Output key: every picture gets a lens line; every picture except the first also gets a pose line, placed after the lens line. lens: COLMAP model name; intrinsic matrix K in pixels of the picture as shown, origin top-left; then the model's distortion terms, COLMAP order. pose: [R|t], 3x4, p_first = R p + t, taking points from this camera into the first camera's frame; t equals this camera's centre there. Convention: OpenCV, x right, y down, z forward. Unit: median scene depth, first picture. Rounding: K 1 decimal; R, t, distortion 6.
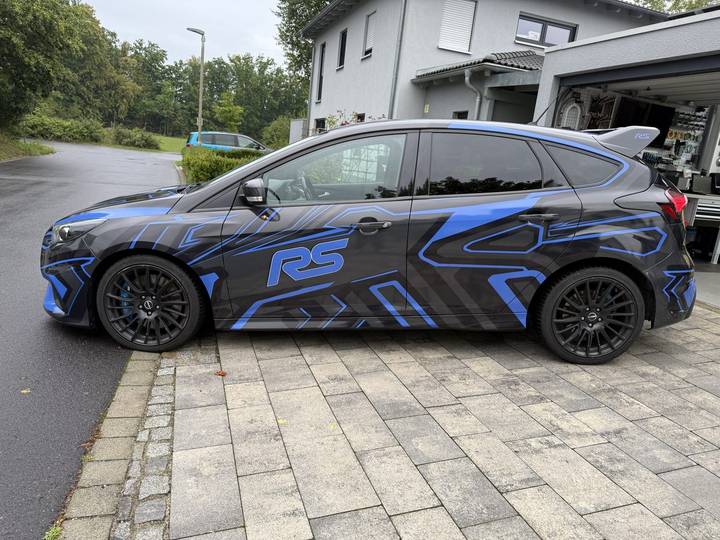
lens RADIAL K [[515.8, 0, 358.4], [0, 515.8, 272.0], [0, 0, 1]] dist [0.004806, -0.002514]
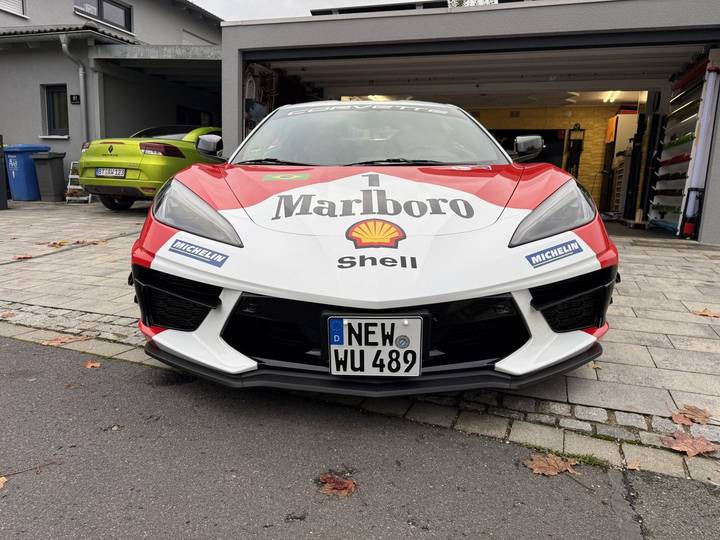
lens RADIAL K [[515.4, 0, 356.7], [0, 515.4, 267.7], [0, 0, 1]] dist [0.011181, -0.002181]
pose [[0.616680, -0.209137, 0.758925, -0.216360], [0.205540, 0.973400, 0.101224, 0.003752], [-0.759907, 0.093567, 0.643262, 0.089322]]
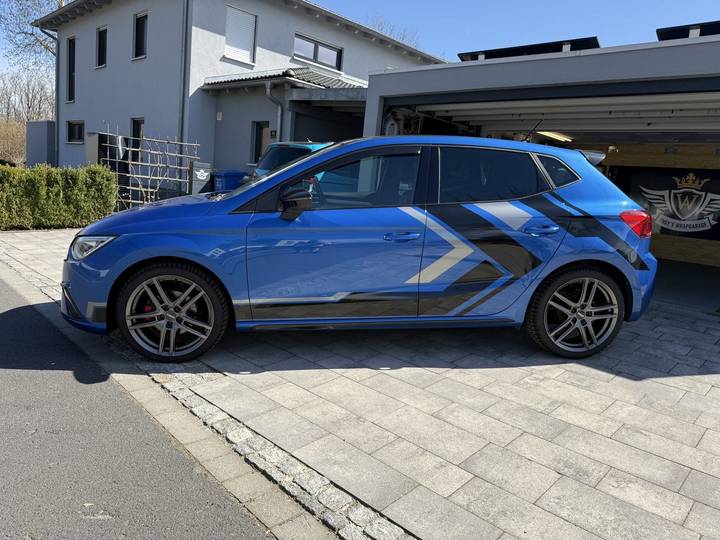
lens RADIAL K [[510.7, 0, 359.1], [0, 510.7, 277.4], [0, 0, 1]] dist [0.012130, -0.003280]
pose [[0.885036, -0.100227, 0.454604, -0.128586], [0.101351, 0.994608, 0.021970, -0.001865], [-0.454355, 0.026630, 0.890422, 0.002913]]
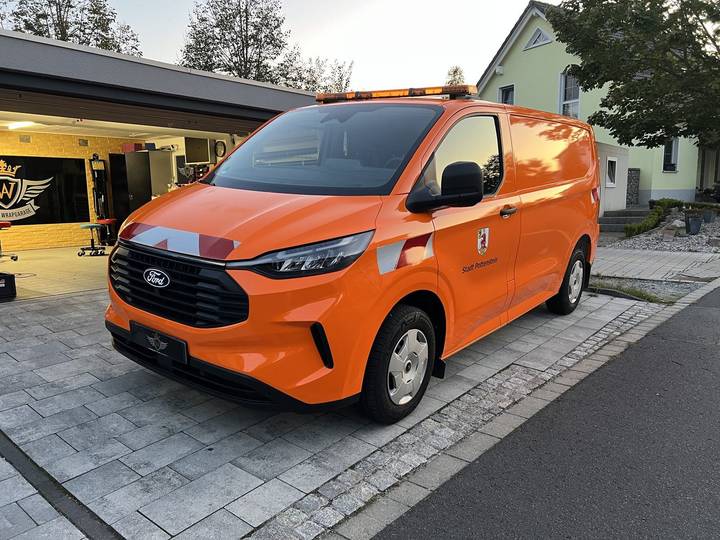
lens RADIAL K [[546.0, 0, 360.0], [0, 546.0, 270.0], [0, 0, 1]] dist [0.010158, -0.003618]
pose [[-0.544266, -0.210318, 0.812121, -0.307078], [0.147814, 0.928877, 0.339617, -0.153864], [-0.825788, 0.304885, -0.474468, 0.516237]]
